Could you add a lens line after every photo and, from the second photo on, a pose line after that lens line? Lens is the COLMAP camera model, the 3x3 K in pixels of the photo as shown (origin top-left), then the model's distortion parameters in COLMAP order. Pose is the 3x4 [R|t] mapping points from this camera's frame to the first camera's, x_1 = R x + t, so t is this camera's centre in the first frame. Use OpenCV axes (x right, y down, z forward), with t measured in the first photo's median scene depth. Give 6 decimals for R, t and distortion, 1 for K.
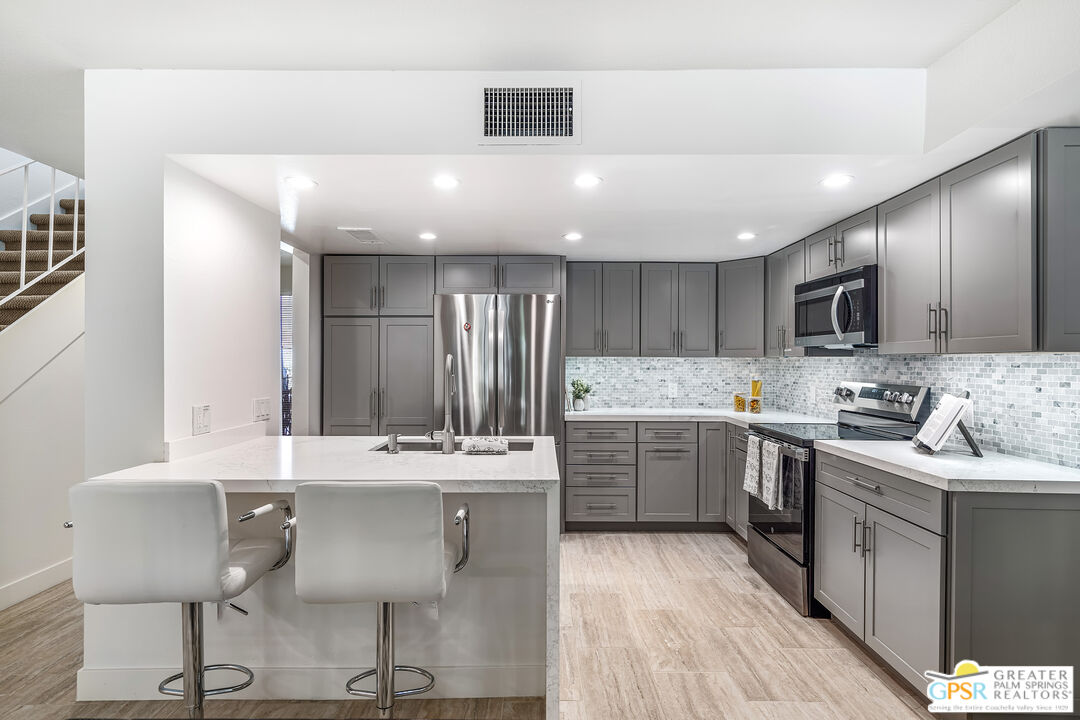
lens RADIAL K [[561.8, 0, 540.0], [0, 561.8, 360.0], [0, 0, 1]] dist [-0.000595, -0.000427]
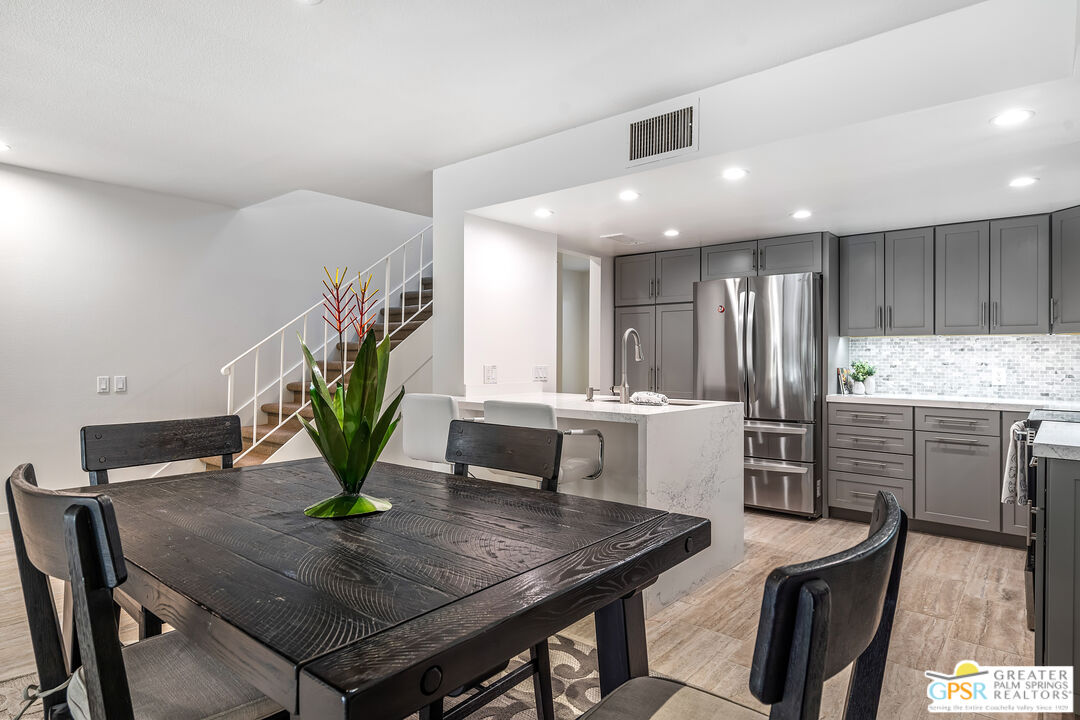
lens RADIAL K [[599.1, 0, 539.8], [0, 599.1, 357.2], [0, 0, 1]] dist [0.002000, 0.000069]
pose [[0.768362, 0.001181, -0.640014, 0.430257], [-0.003085, 0.999994, -0.001859, 0.046043], [0.640008, 0.003403, 0.768361, -0.147662]]
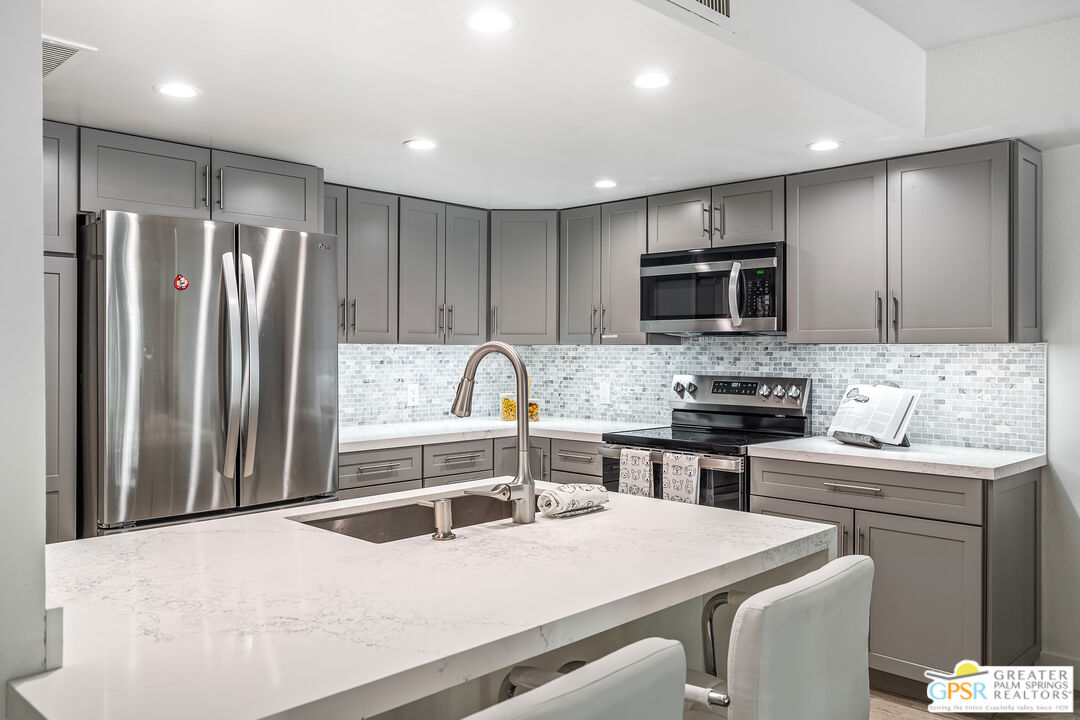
lens RADIAL K [[843.5, 0, 543.3], [0, 843.5, 345.5], [0, 0, 1]] dist [0.003594, 0.000604]
pose [[0.695644, 0.002024, 0.718384, -0.559656], [-0.001607, 0.999998, -0.001262, -0.004016], [-0.718385, -0.000277, 0.695646, 0.310768]]
